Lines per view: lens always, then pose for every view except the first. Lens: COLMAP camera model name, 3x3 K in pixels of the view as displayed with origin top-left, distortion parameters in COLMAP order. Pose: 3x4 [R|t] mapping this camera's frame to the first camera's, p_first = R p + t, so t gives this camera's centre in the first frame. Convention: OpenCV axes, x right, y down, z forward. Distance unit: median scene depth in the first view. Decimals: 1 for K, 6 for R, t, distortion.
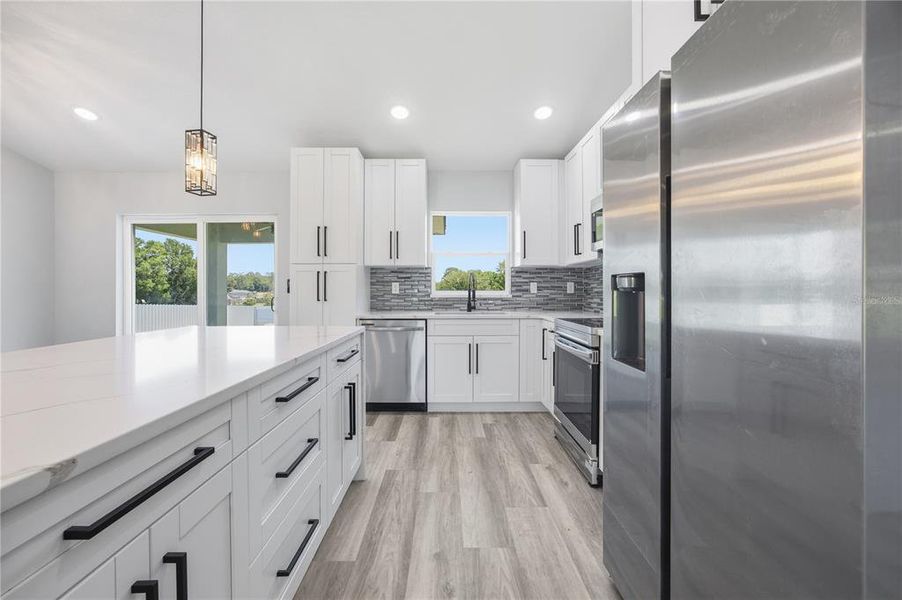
lens RADIAL K [[372.9, 0, 450.9], [0, 372.9, 290.5], [0, 0, 1]] dist [-0.016929, 0.002699]
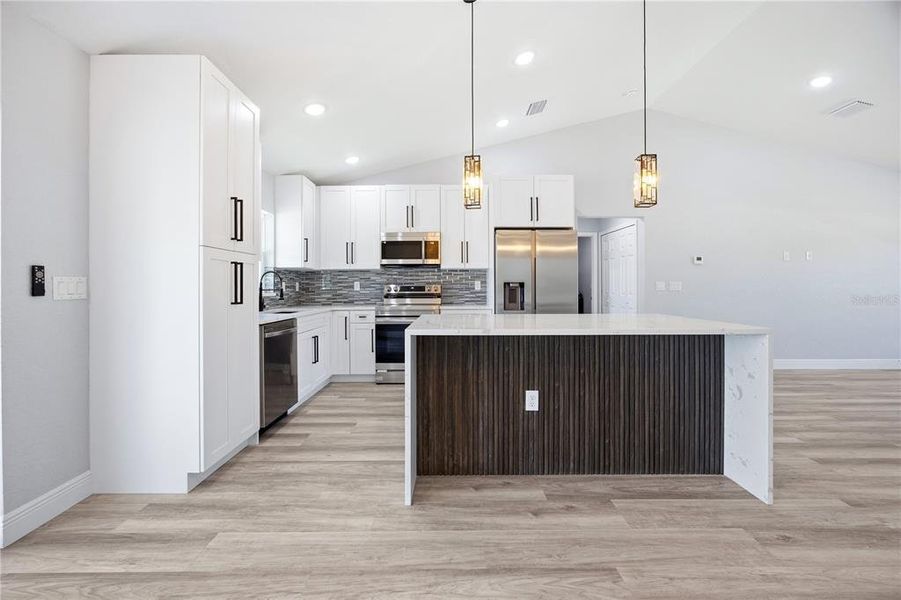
lens RADIAL K [[372.5, 0, 454.6], [0, 372.5, 287.9], [0, 0, 1]] dist [-0.016929, 0.002699]
pose [[-0.007841, 0.001263, 0.999968, -0.893210], [0.007737, 0.999969, -0.001202, 0.001798], [-0.999939, 0.007727, -0.007851, 0.496057]]
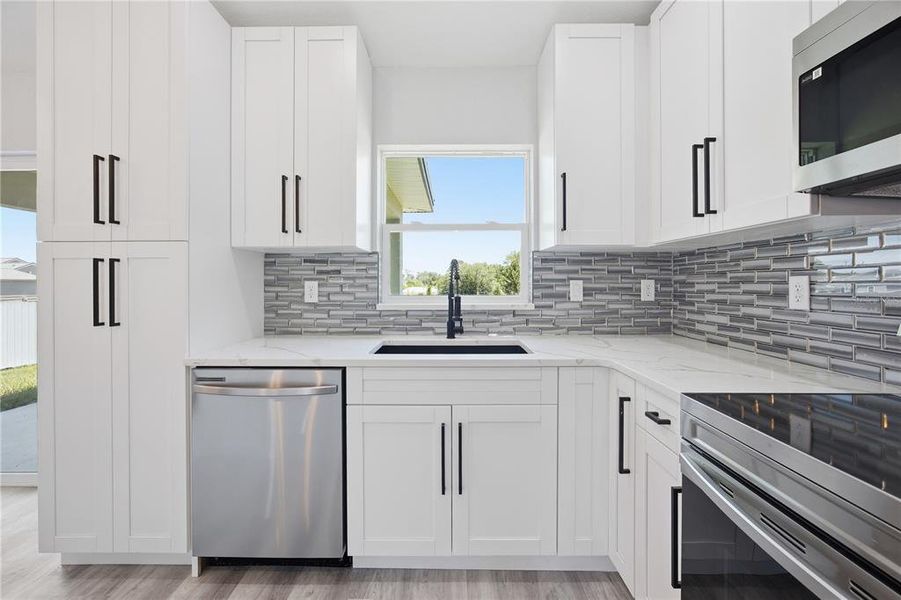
lens RADIAL K [[372.5, 0, 451.7], [0, 372.5, 284.0], [0, 0, 1]] dist [-0.016929, 0.002699]
pose [[0.999886, -0.001676, -0.014973, 0.056563], [0.001712, 0.999996, 0.002362, -0.018047], [0.014969, -0.002388, 0.999885, 0.480420]]
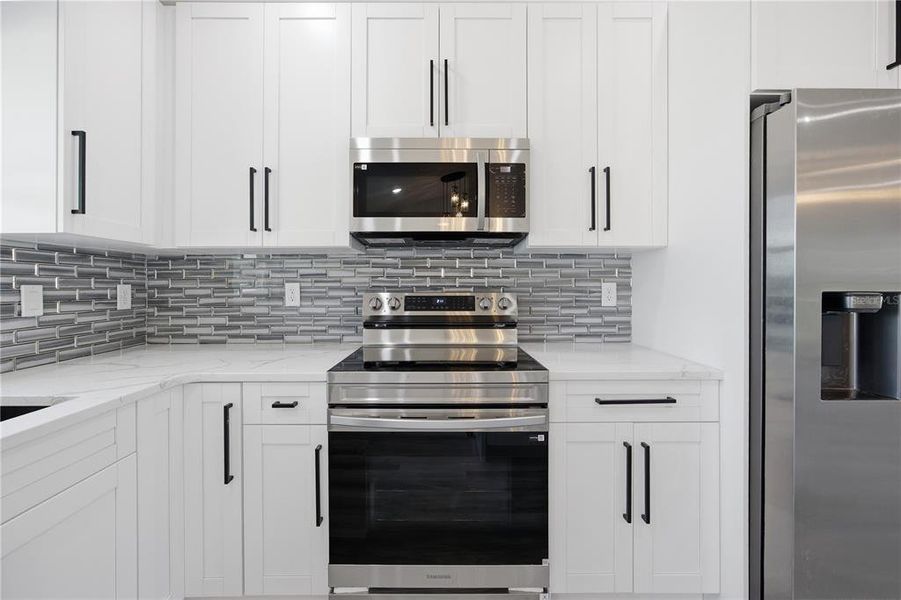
lens RADIAL K [[372.5, 0, 442.6], [0, 372.5, 285.7], [0, 0, 1]] dist [-0.016929, 0.002699]
pose [[-0.000160, -0.000012, 1.000000, -0.115121], [0.003821, 0.999993, 0.000013, -0.019577], [-0.999993, 0.003821, -0.000160, 0.622280]]
